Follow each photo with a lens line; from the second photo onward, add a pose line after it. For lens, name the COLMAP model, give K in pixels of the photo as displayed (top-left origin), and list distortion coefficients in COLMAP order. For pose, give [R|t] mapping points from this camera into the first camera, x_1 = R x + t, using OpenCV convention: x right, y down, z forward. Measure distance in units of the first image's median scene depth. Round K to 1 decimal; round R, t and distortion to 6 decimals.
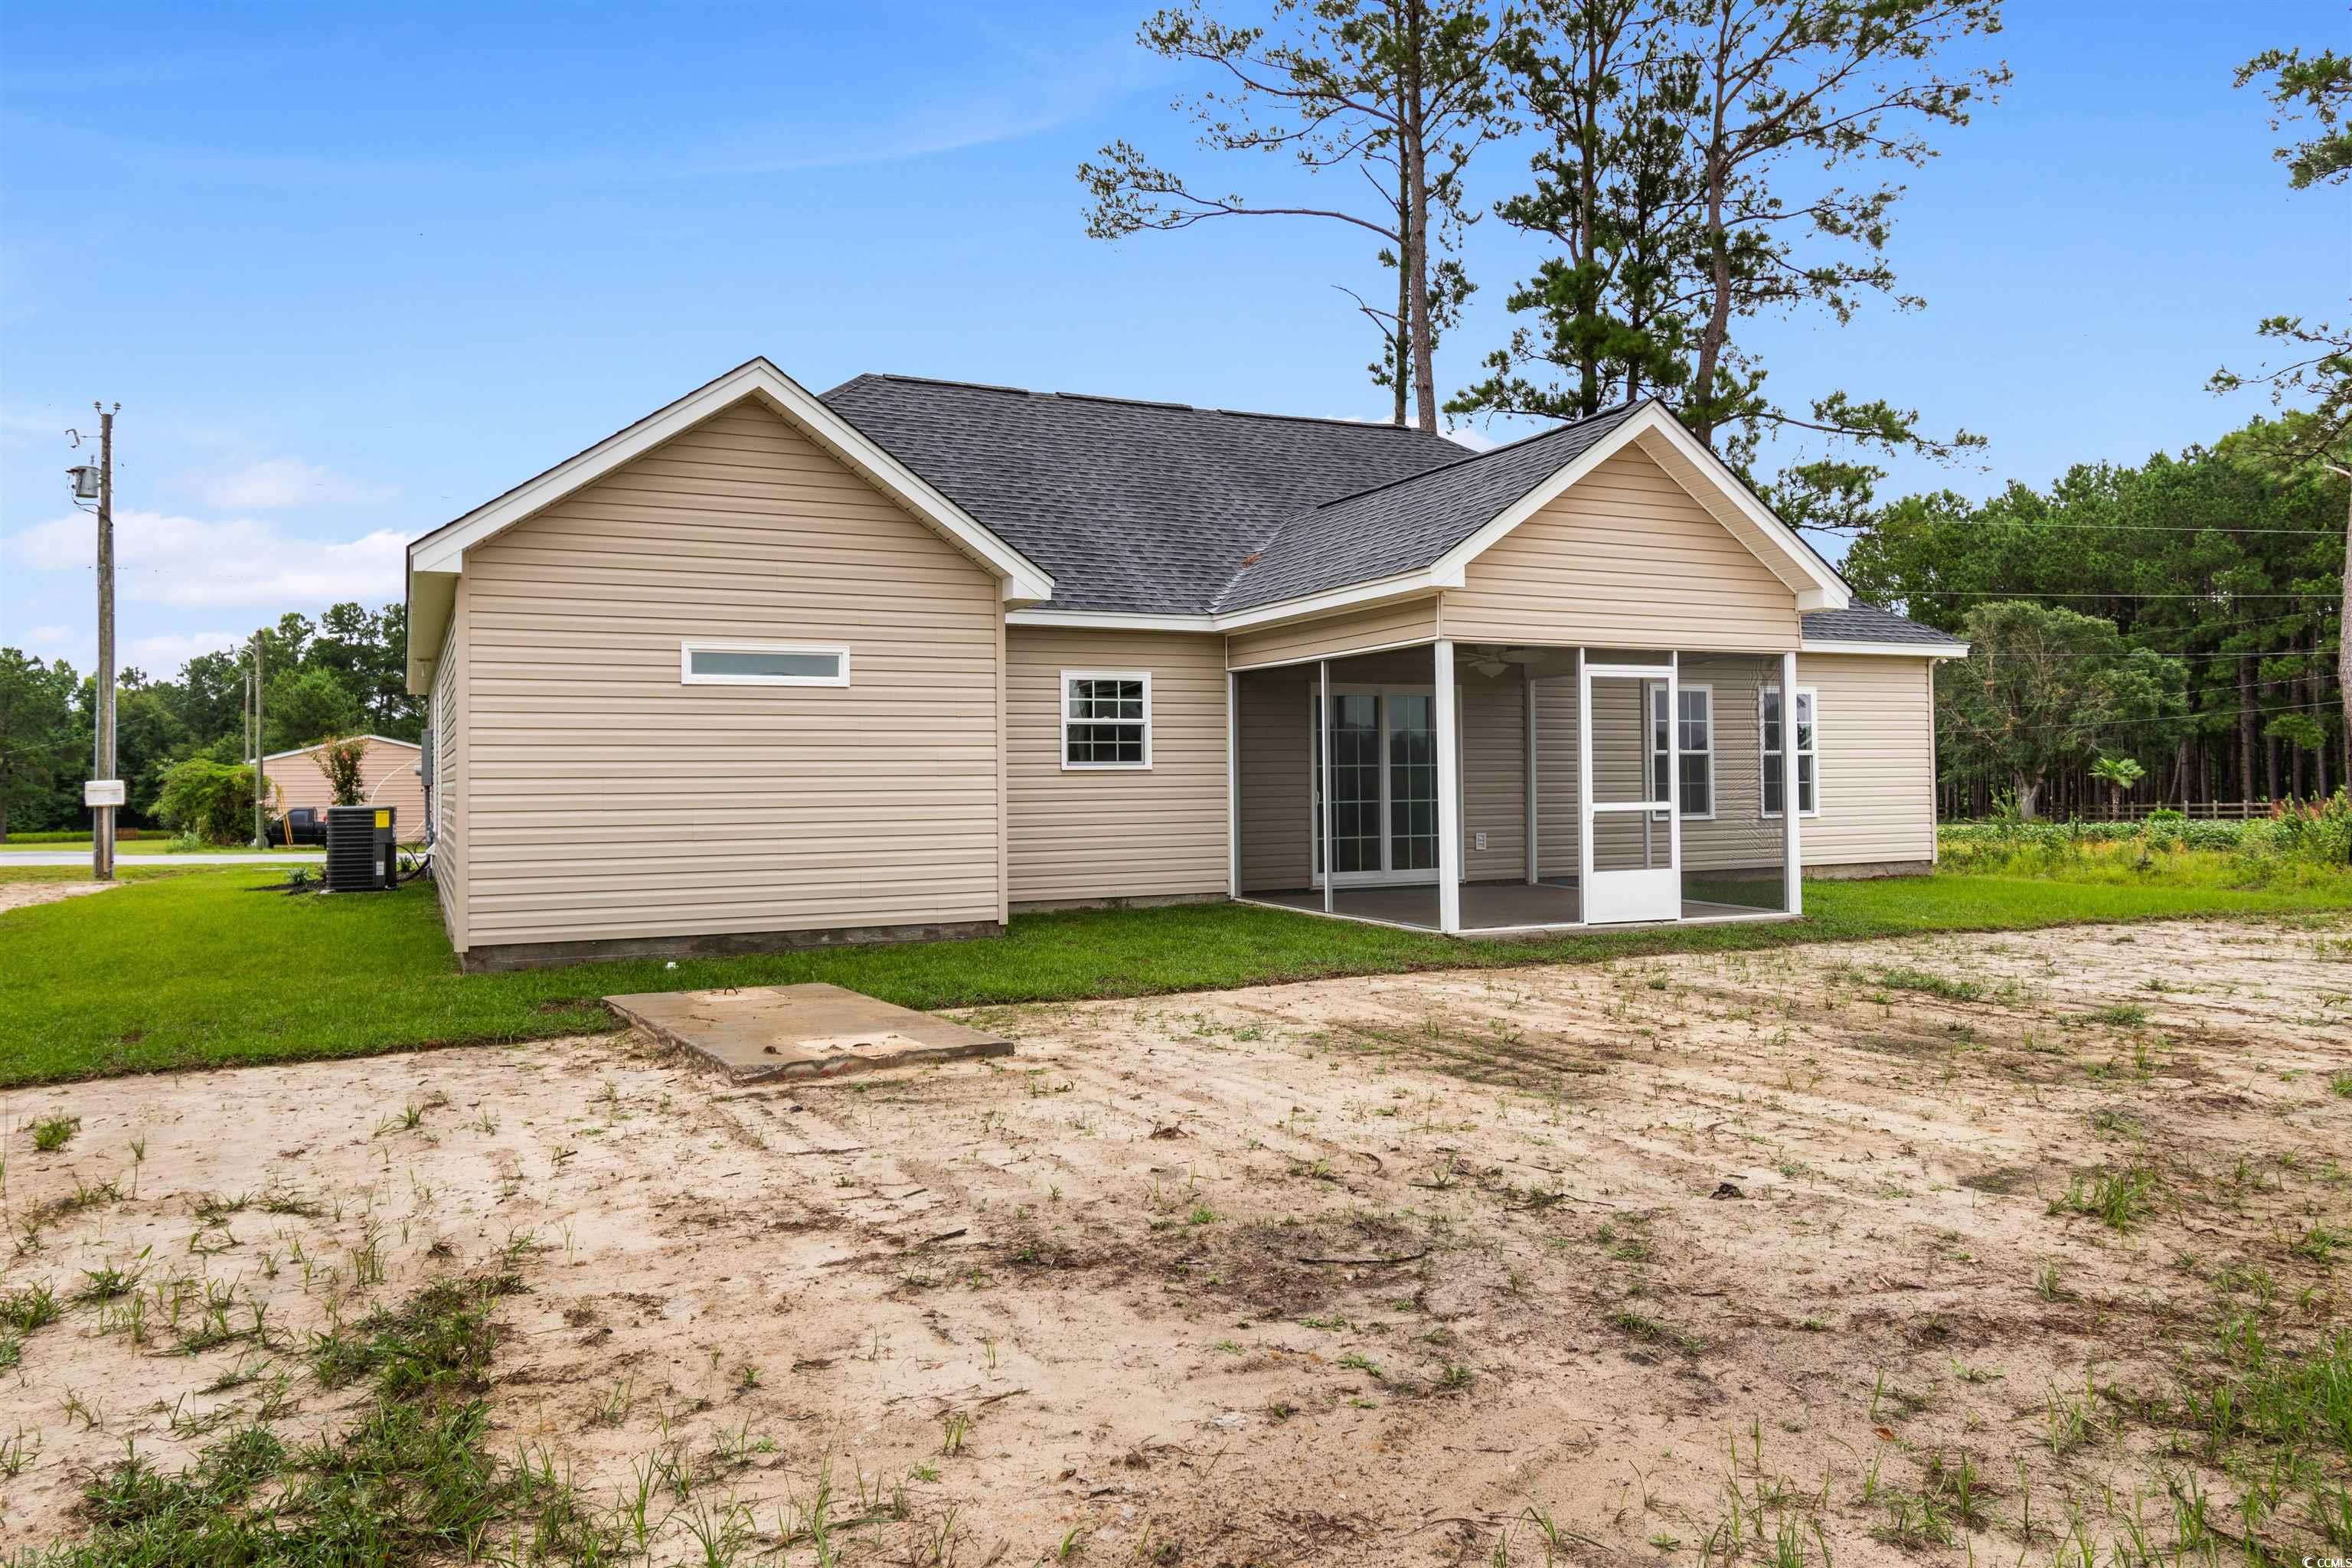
lens RADIAL K [[1599.5, 0, 1173.0], [0, 1599.5, 760.8], [0, 0, 1]] dist [-0.001298, 0.000846]
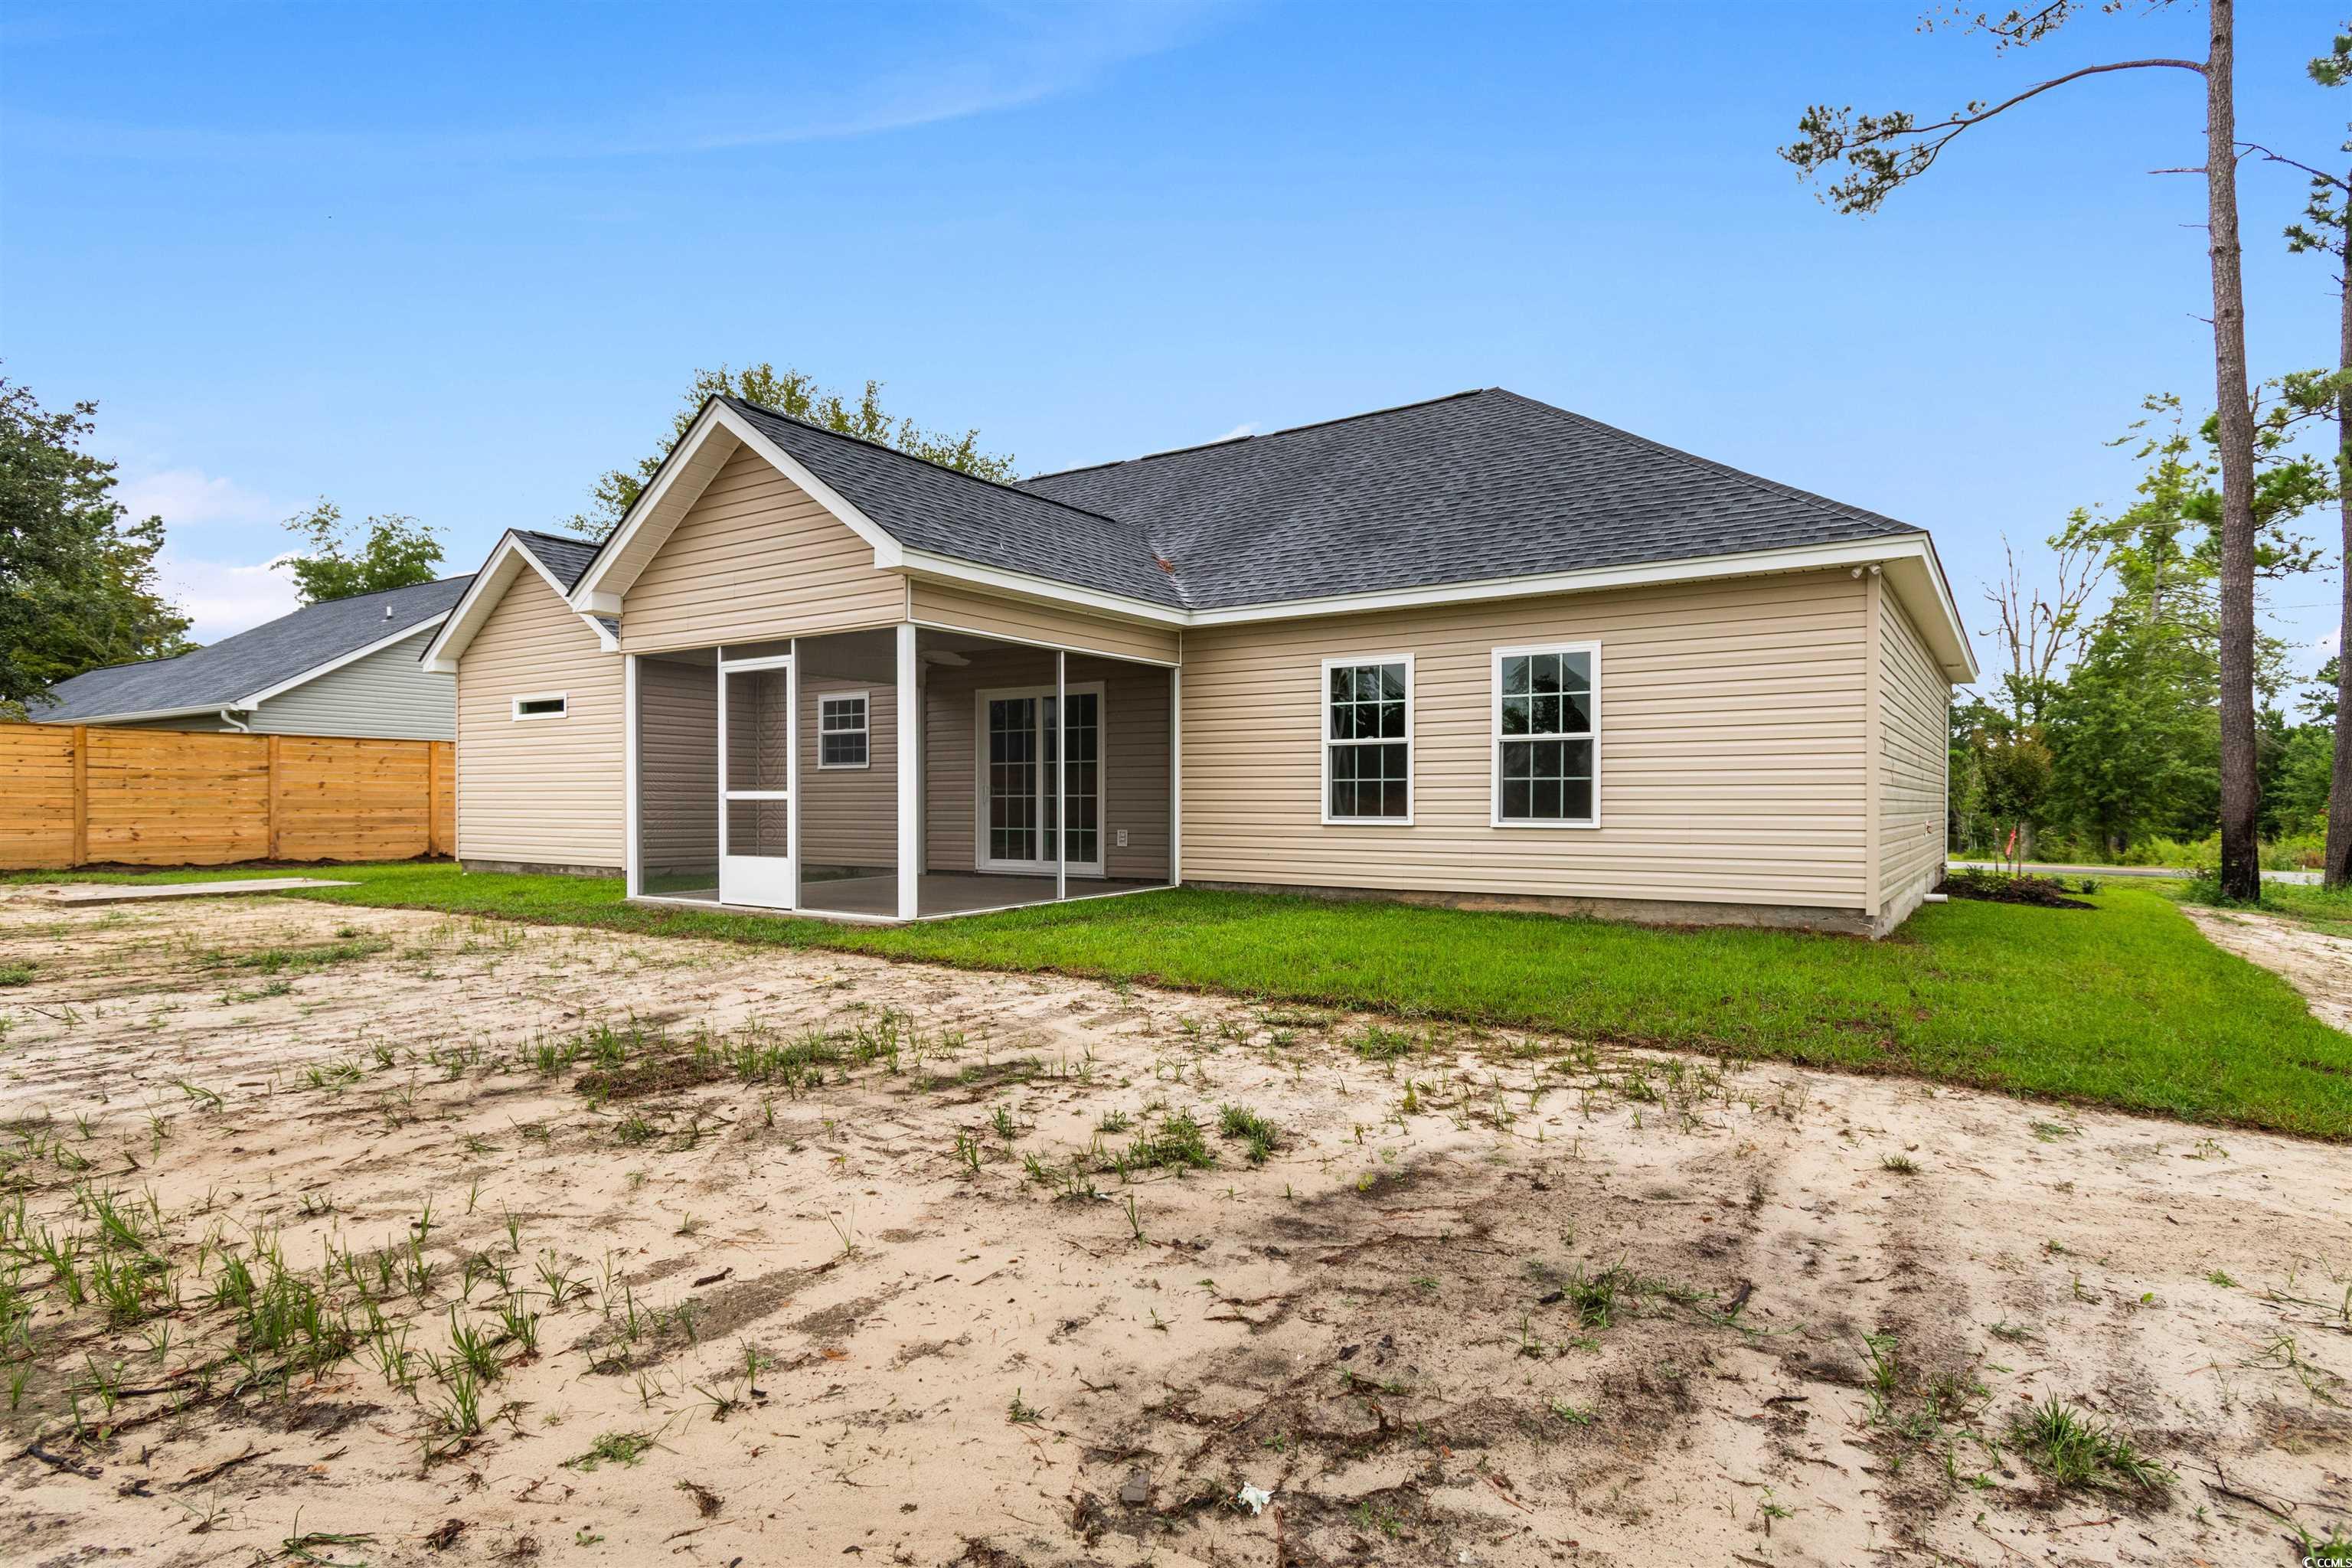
lens RADIAL K [[1243.7, 0, 1178.6], [0, 1243.7, 804.4], [0, 0, 1]] dist [0.004232, -0.001867]
pose [[0.500983, 0.010711, -0.865391, 0.968407], [0.002412, 0.999902, 0.013772, 0.021201], [0.865454, -0.008987, 0.500908, 0.720594]]
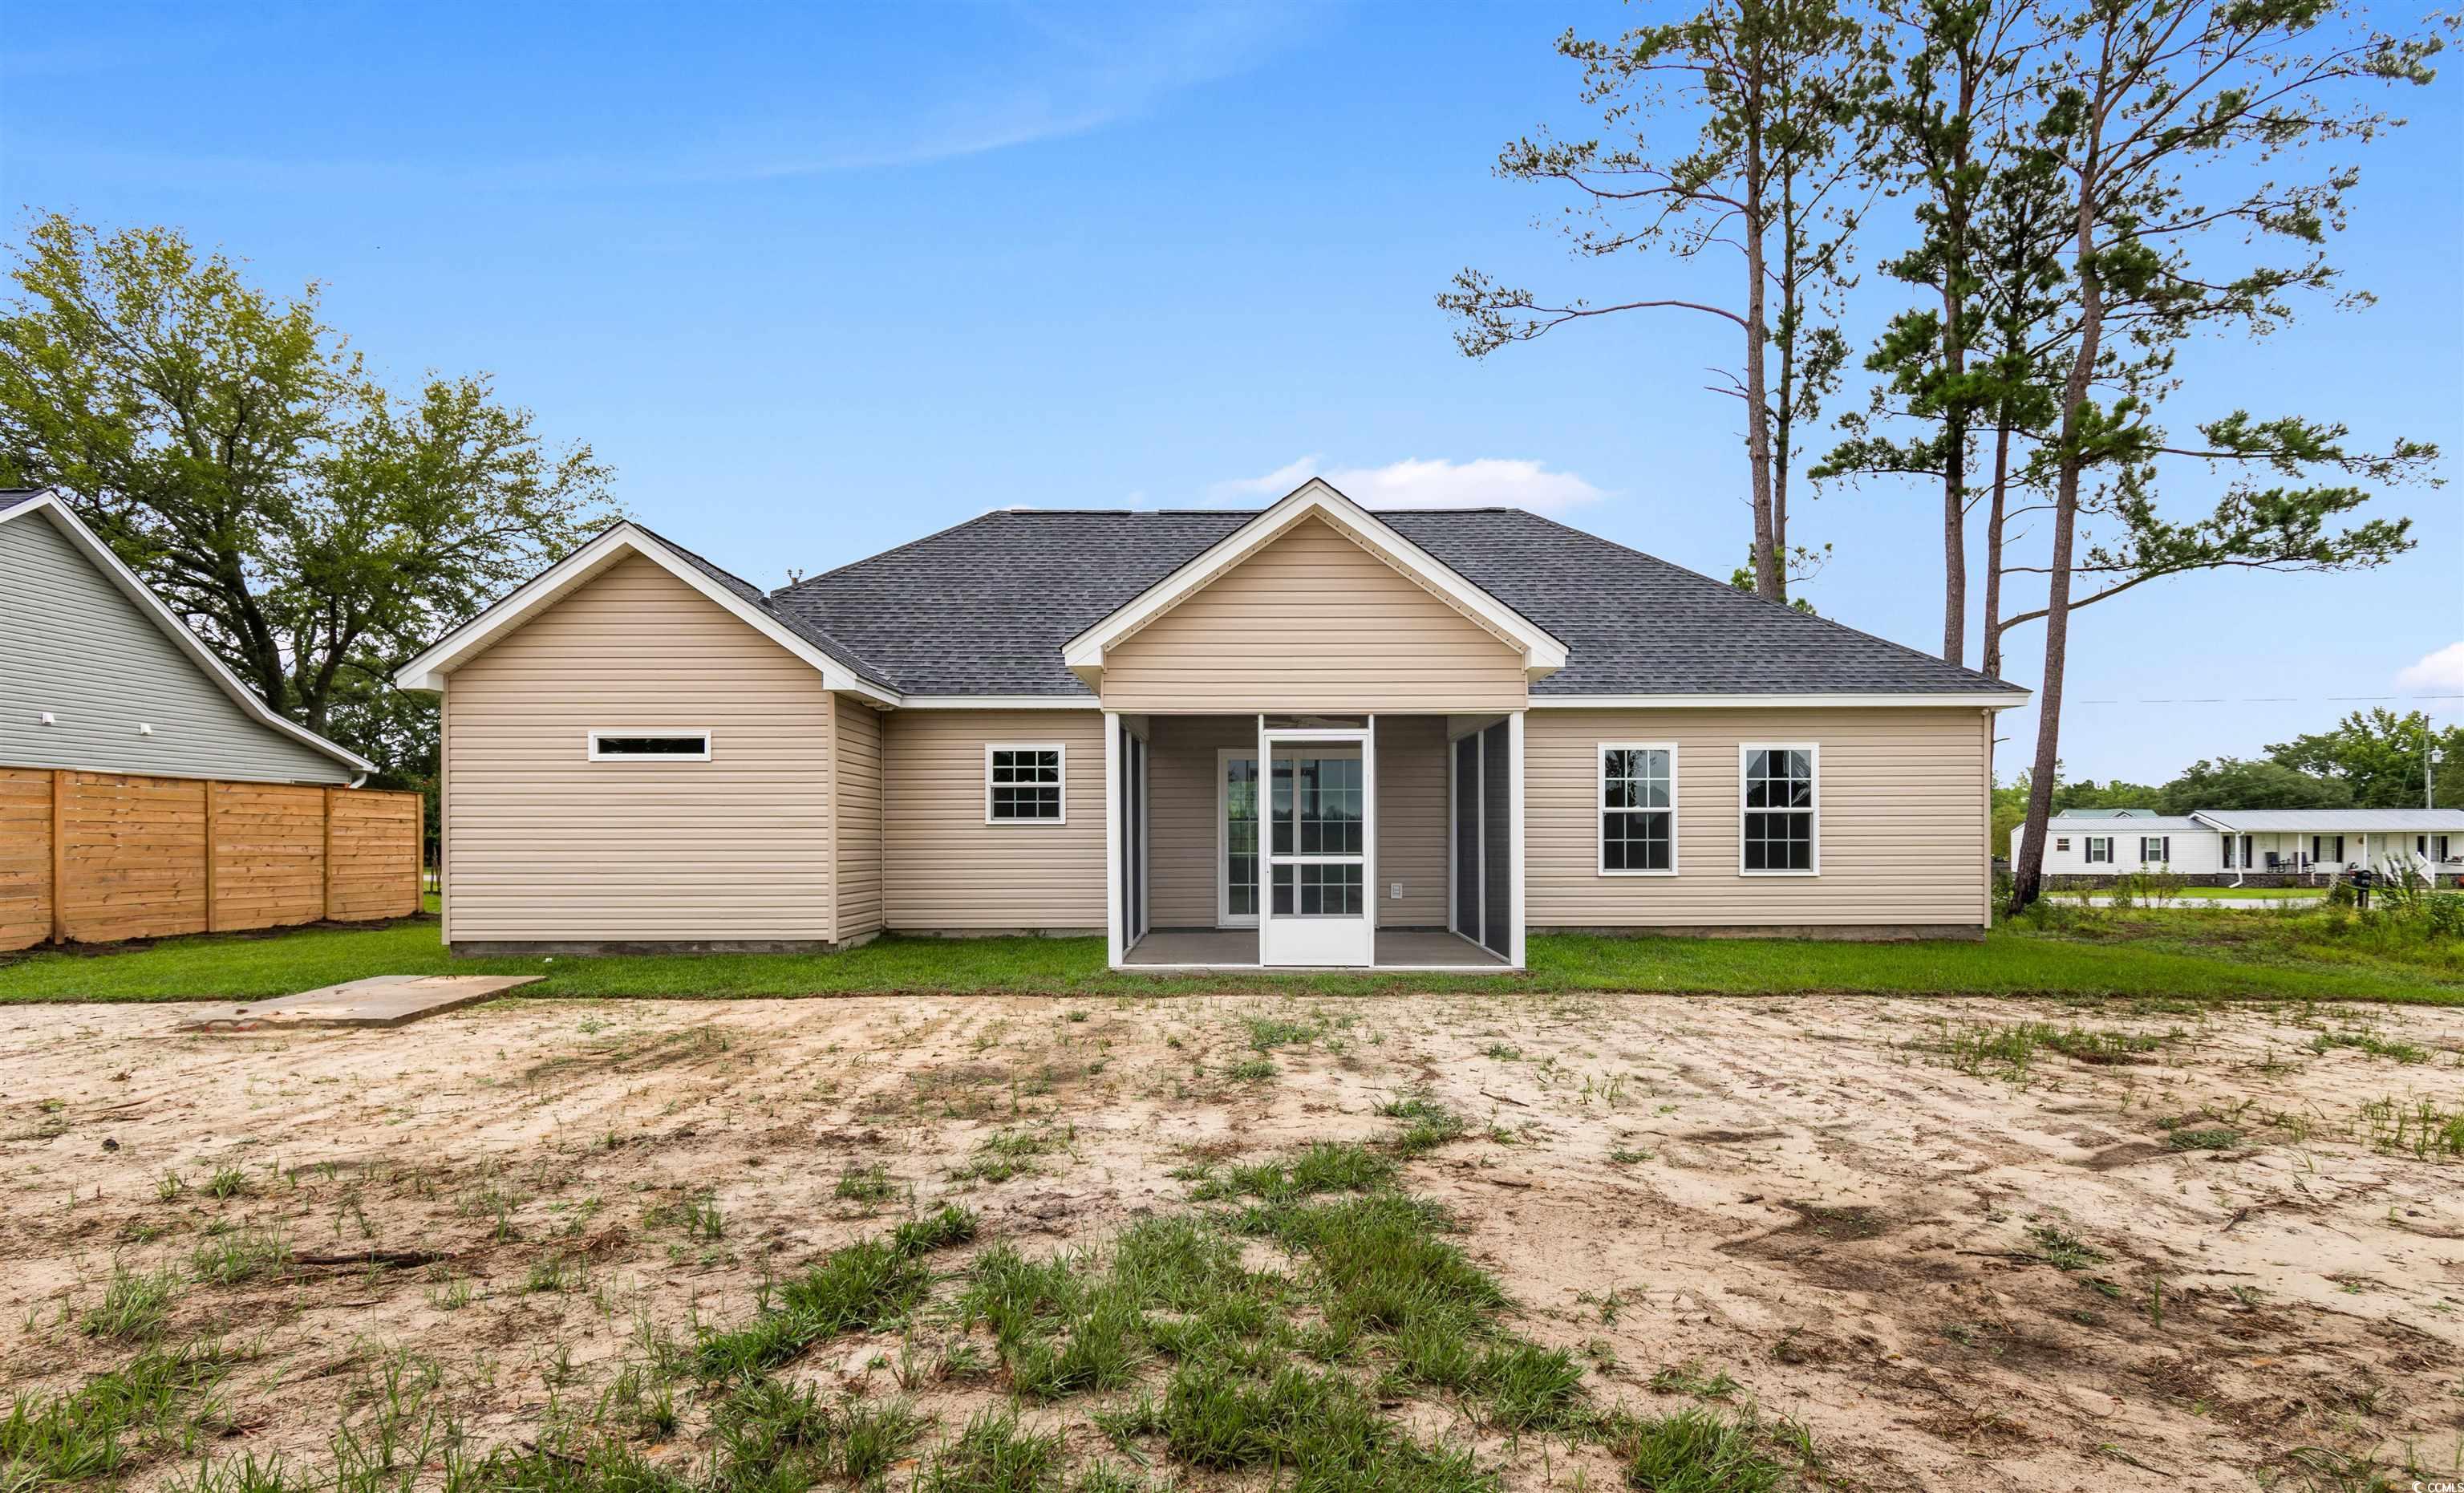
lens RADIAL K [[1366.6, 0, 1238.9], [0, 1366.6, 849.9], [0, 0, 1]] dist [0.001819, -0.002103]
pose [[0.904889, 0.011420, -0.425495, 0.548229], [-0.001611, 0.999725, 0.023405, 0.000581], [0.425646, -0.020493, 0.904658, 0.119578]]
